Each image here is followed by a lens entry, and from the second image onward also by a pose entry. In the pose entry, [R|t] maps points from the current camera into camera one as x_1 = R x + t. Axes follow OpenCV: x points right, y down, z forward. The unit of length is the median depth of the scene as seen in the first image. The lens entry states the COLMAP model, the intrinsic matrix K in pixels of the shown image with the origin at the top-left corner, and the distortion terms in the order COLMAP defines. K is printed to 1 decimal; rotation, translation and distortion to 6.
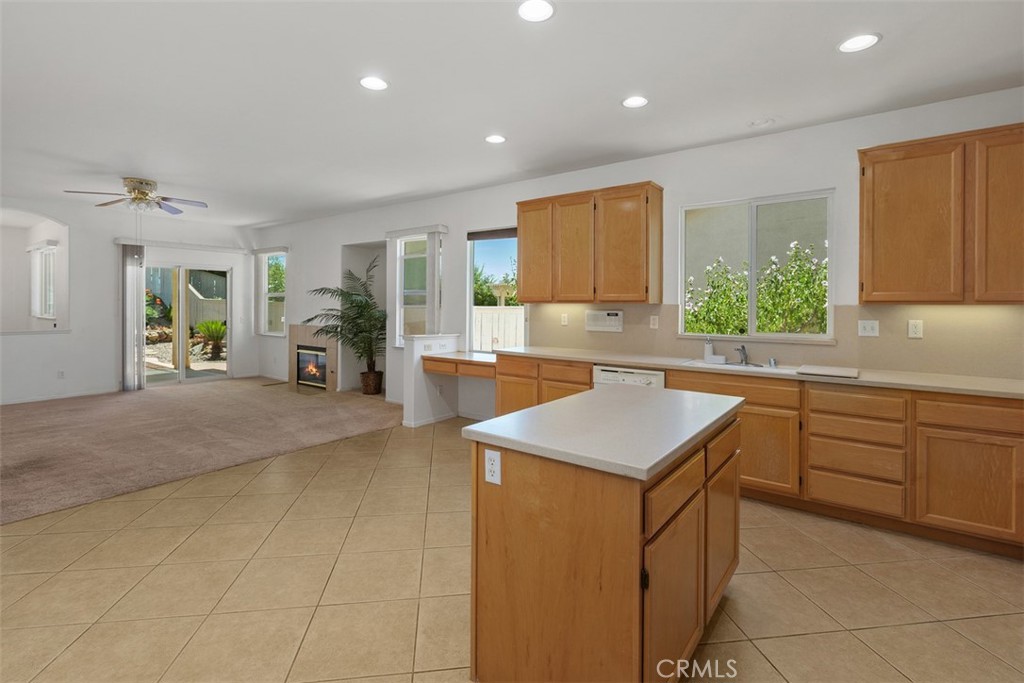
lens RADIAL K [[472.5, 0, 509.0], [0, 472.5, 307.9], [0, 0, 1]] dist [-0.001326, 0.000265]
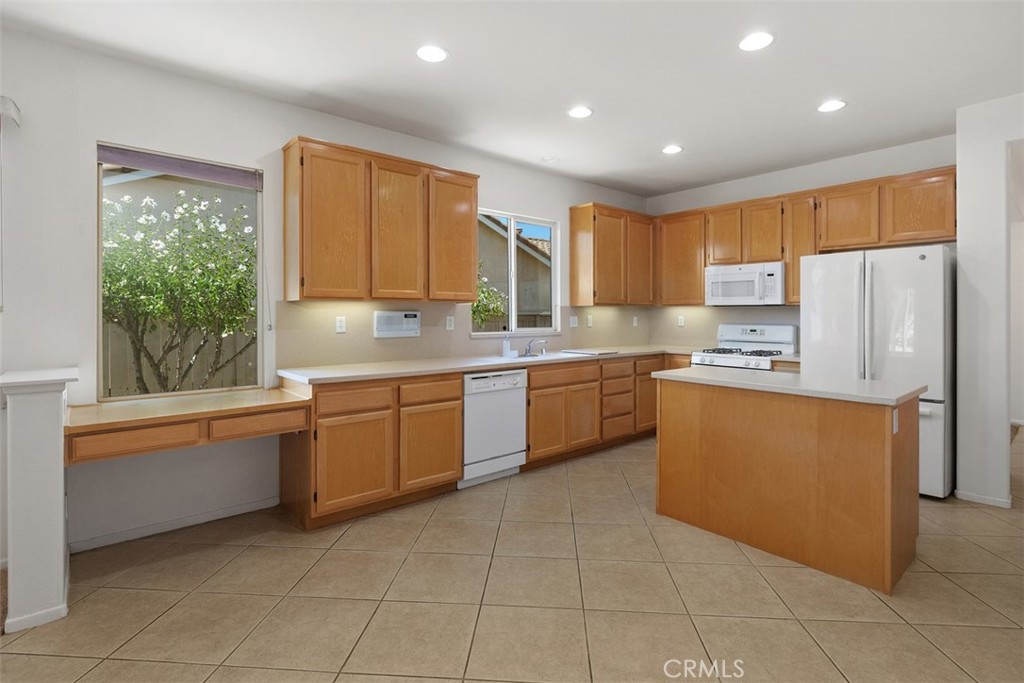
lens RADIAL K [[499.7, 0, 508.7], [0, 499.7, 310.8], [0, 0, 1]] dist [-0.008536, 0.001243]
pose [[0.215564, -0.000872, 0.976489, -0.453883], [0.005375, 0.999986, -0.000294, 0.004535], [-0.976475, 0.005312, 0.215565, 0.484736]]
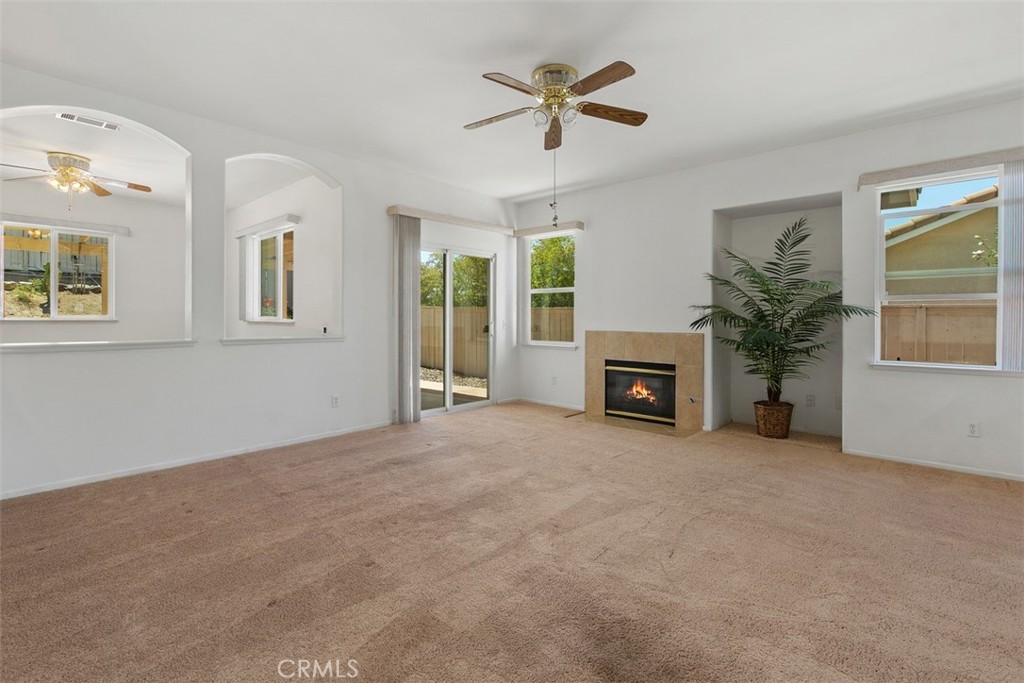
lens RADIAL K [[471.0, 0, 508.7], [0, 471.0, 321.1], [0, 0, 1]] dist [-0.003624, -0.000063]
pose [[0.995324, -0.001960, -0.096570, -0.702340], [0.002157, 0.999996, 0.001941, 0.025696], [0.096566, -0.002140, 0.995324, 0.380838]]
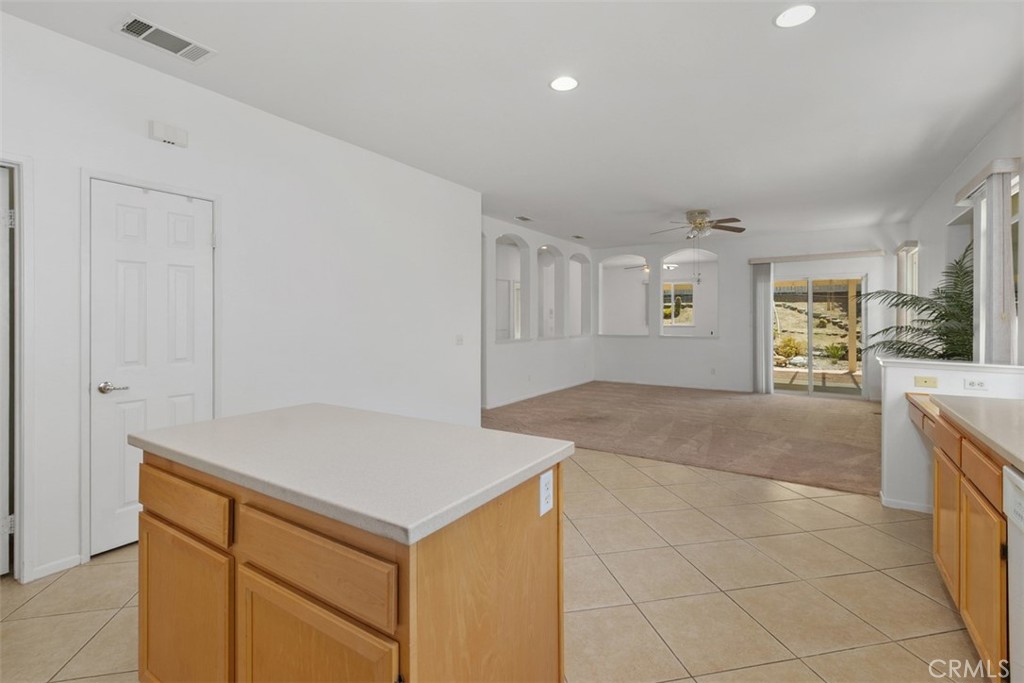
lens RADIAL K [[472.5, 0, 515.9], [0, 472.5, 319.0], [0, 0, 1]] dist [-0.001326, 0.000265]
pose [[0.075946, -0.006528, -0.997091, 0.334756], [-0.005039, 0.999963, -0.006931, 0.011327], [0.997099, 0.005551, 0.075910, 0.404186]]
